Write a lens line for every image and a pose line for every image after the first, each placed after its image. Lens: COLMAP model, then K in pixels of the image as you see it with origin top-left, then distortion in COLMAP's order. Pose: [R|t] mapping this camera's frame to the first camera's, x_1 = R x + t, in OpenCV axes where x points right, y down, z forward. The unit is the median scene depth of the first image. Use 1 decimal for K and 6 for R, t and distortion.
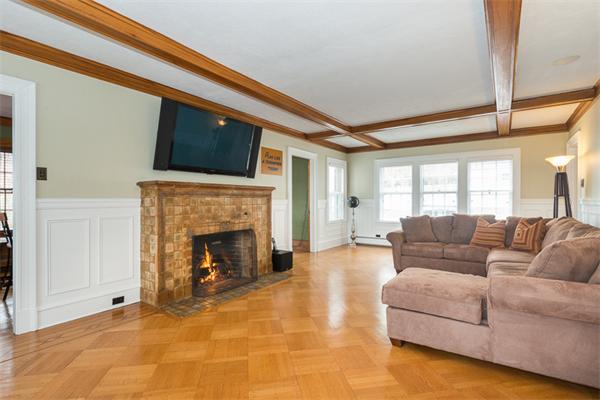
lens RADIAL K [[290.1, 0, 300.0], [0, 290.1, 200.0], [0, 0, 1]] dist [0.000502, -0.000125]
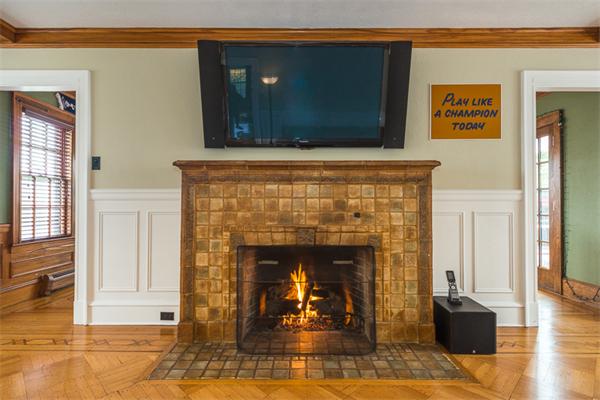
lens RADIAL K [[308.5, 0, 300.0], [0, 308.5, 200.0], [0, 0, 1]] dist [0.016899, -0.000015]
pose [[0.564176, -0.011205, -0.825578, 0.243832], [-0.001936, 0.999887, -0.014894, 0.032448], [0.825652, 0.010001, 0.564091, 0.690319]]
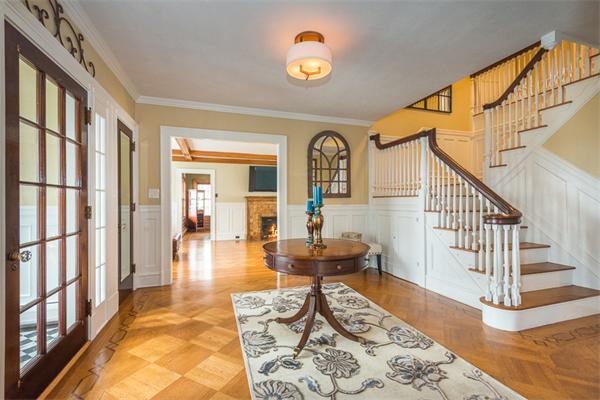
lens RADIAL K [[278.3, 0, 300.0], [0, 278.3, 200.0], [0, 0, 1]] dist [-0.000064, -0.000067]
pose [[0.805648, -0.003664, -0.592383, 1.308120], [0.002177, 0.999992, -0.003224, -0.016934], [0.592390, 0.001308, 0.805650, -0.751838]]
